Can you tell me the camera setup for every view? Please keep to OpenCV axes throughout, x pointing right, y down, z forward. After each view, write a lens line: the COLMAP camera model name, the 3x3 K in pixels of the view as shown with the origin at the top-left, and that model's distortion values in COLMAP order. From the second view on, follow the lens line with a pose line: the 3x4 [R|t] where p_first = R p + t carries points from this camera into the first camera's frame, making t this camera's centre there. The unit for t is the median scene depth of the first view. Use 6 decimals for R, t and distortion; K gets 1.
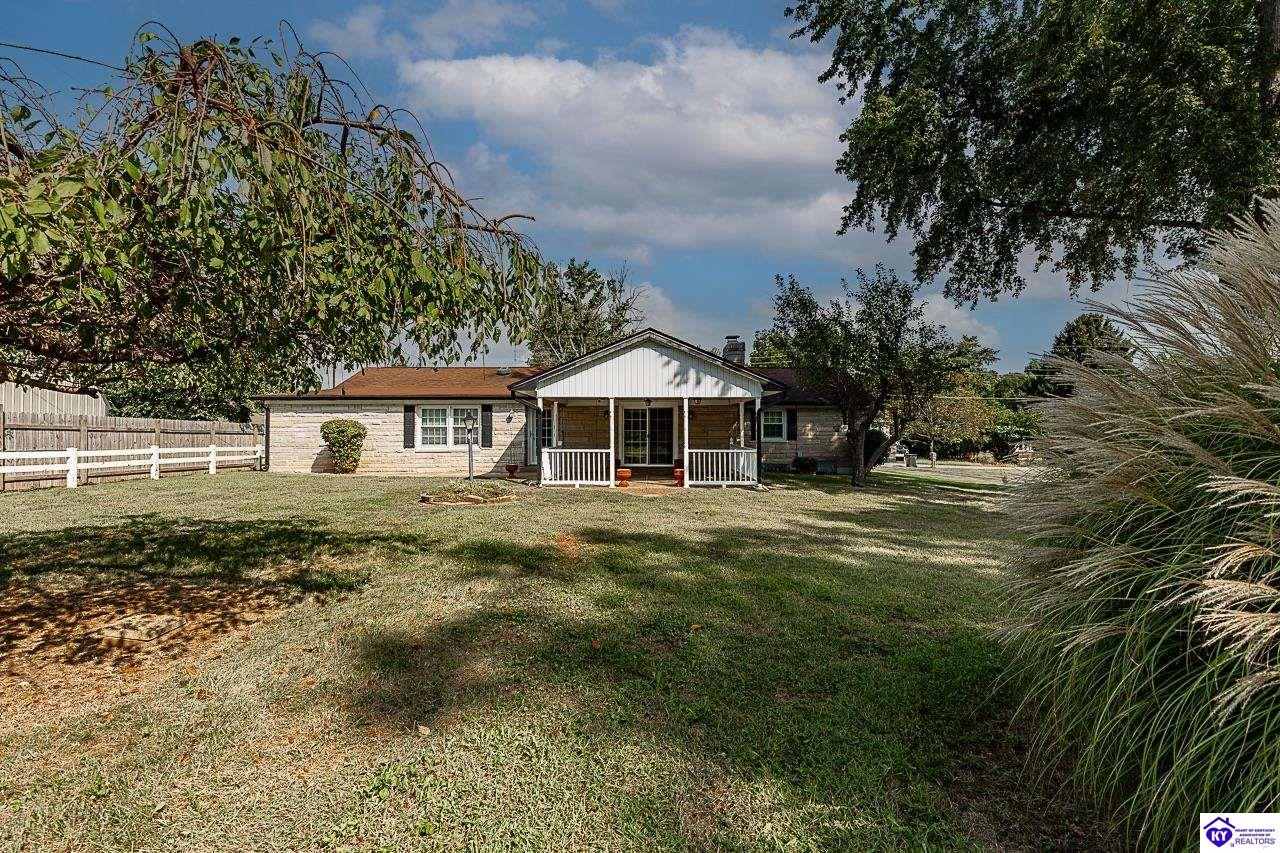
lens RADIAL K [[572.0, 0, 642.7], [0, 572.0, 427.8], [0, 0, 1]] dist [0.002438, -0.000535]
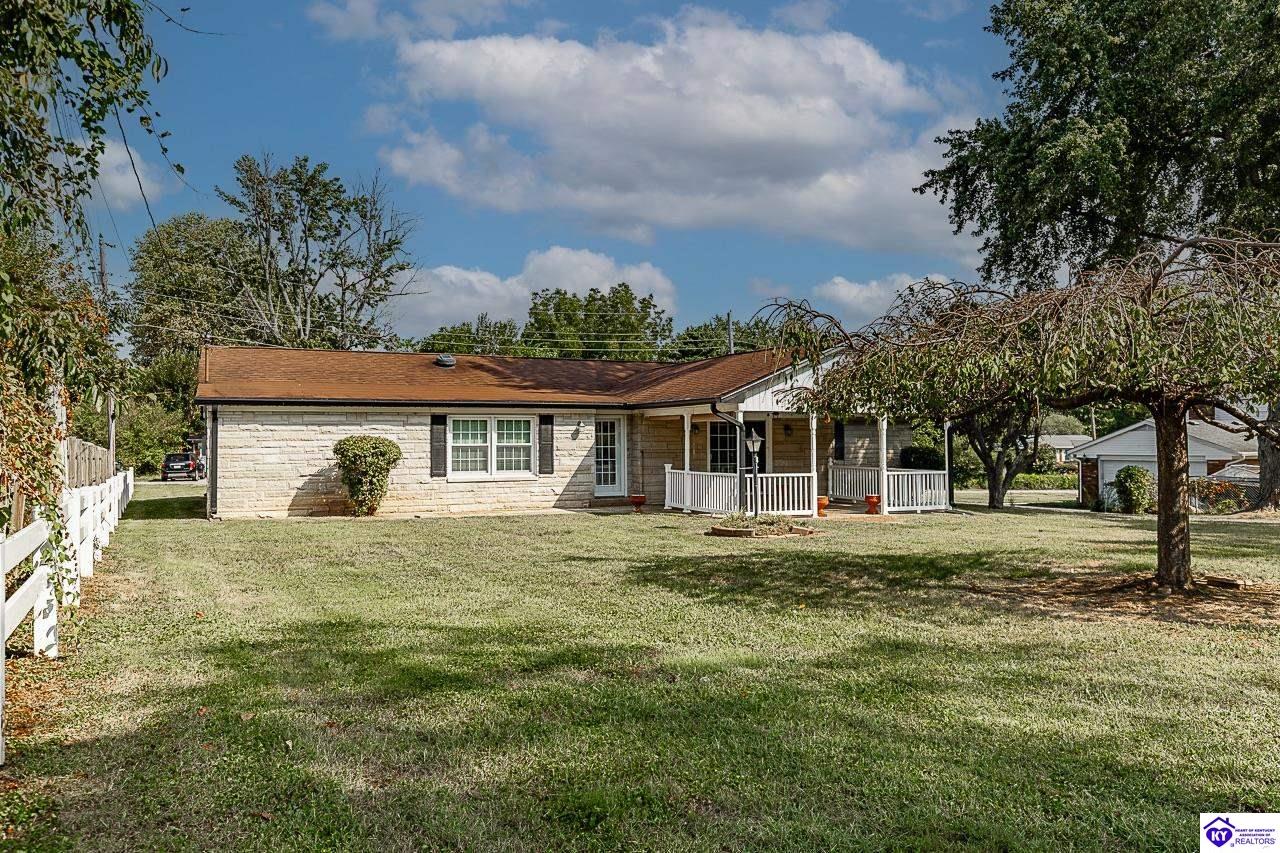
lens RADIAL K [[951.4, 0, 648.0], [0, 951.4, 427.2], [0, 0, 1]] dist [-0.004802, 0.005213]
pose [[0.916168, 0.003501, 0.400779, -0.636278], [0.001475, 0.999926, -0.012107, -0.010134], [-0.400792, 0.011683, 0.916095, -0.151254]]
